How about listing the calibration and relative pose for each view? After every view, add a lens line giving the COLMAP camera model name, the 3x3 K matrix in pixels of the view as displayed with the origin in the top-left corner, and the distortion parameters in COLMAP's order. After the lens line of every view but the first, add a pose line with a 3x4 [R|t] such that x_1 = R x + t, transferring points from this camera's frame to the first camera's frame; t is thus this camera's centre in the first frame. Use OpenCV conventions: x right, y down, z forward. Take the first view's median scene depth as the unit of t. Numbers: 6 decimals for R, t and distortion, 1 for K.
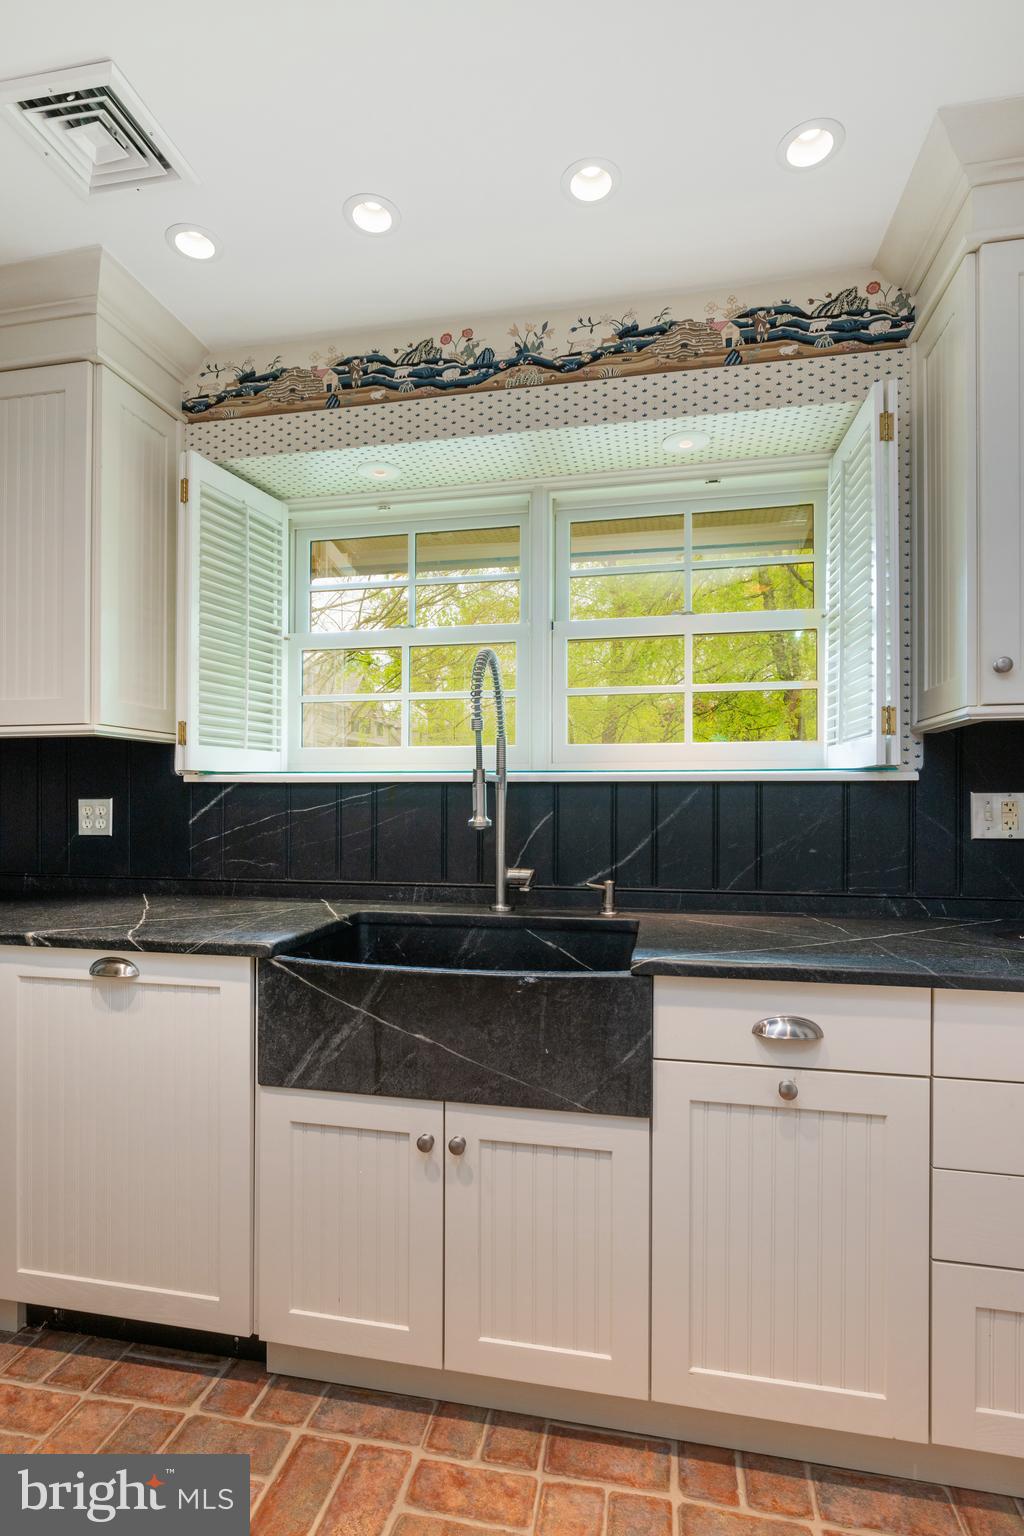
lens RADIAL K [[781.5, 0, 508.8], [0, 781.5, 791.1], [0, 0, 1]] dist [-0.004047, -0.000441]
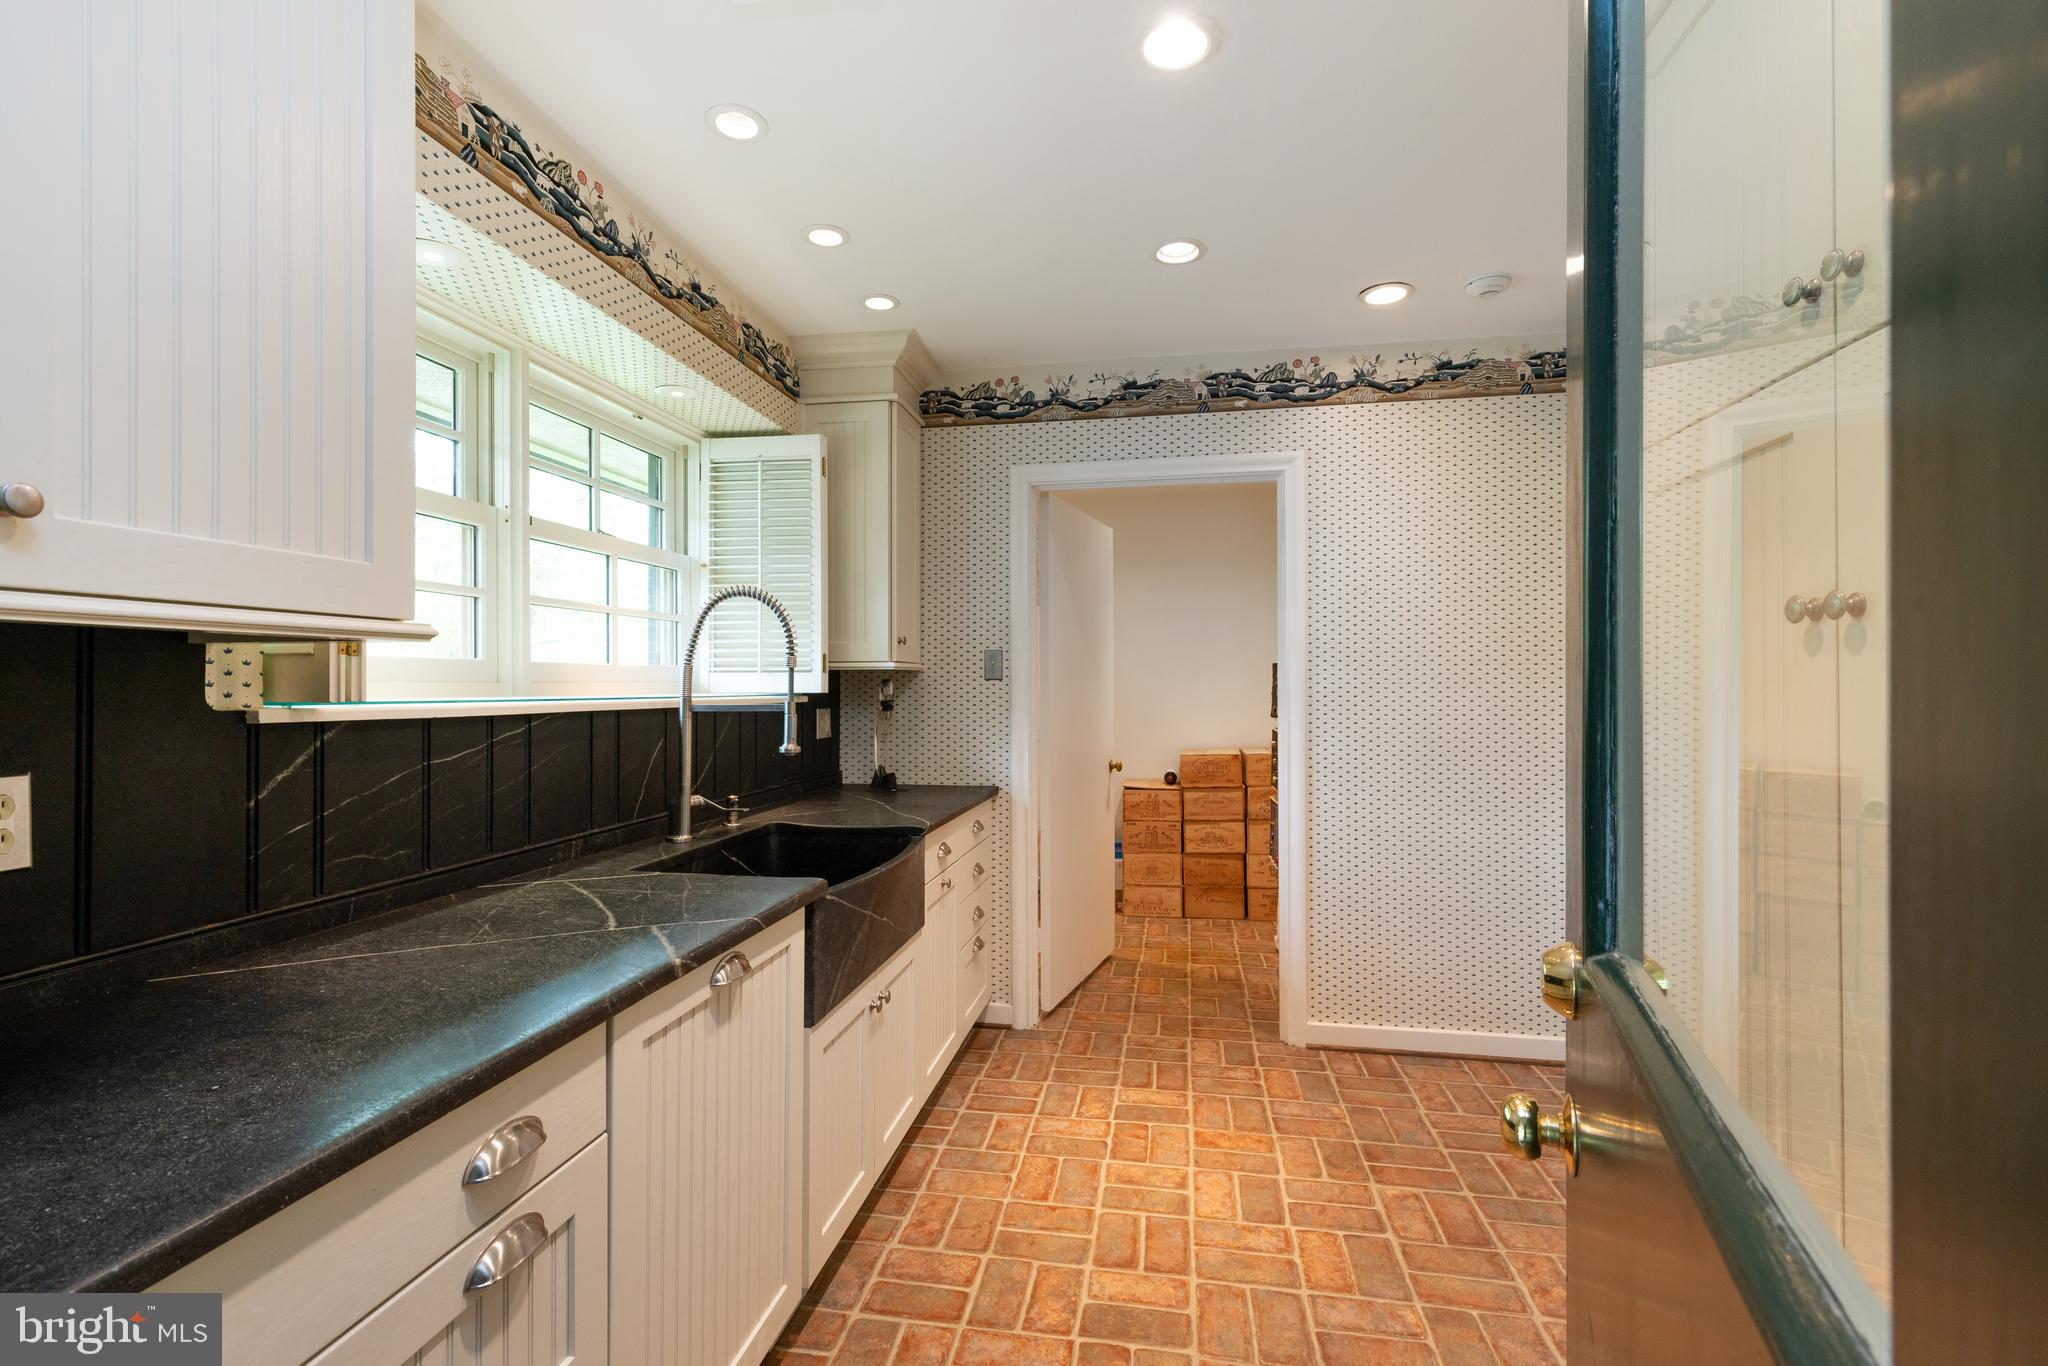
lens RADIAL K [[924.4, 0, 1018.2], [0, 924.4, 684.6], [0, 0, 1]] dist [0.000606, -0.000260]
pose [[-0.030112, -0.000287, 0.999546, -1.099859], [-0.006975, 0.999976, 0.000077, -0.043330], [-0.999522, -0.006970, -0.030114, 0.572223]]
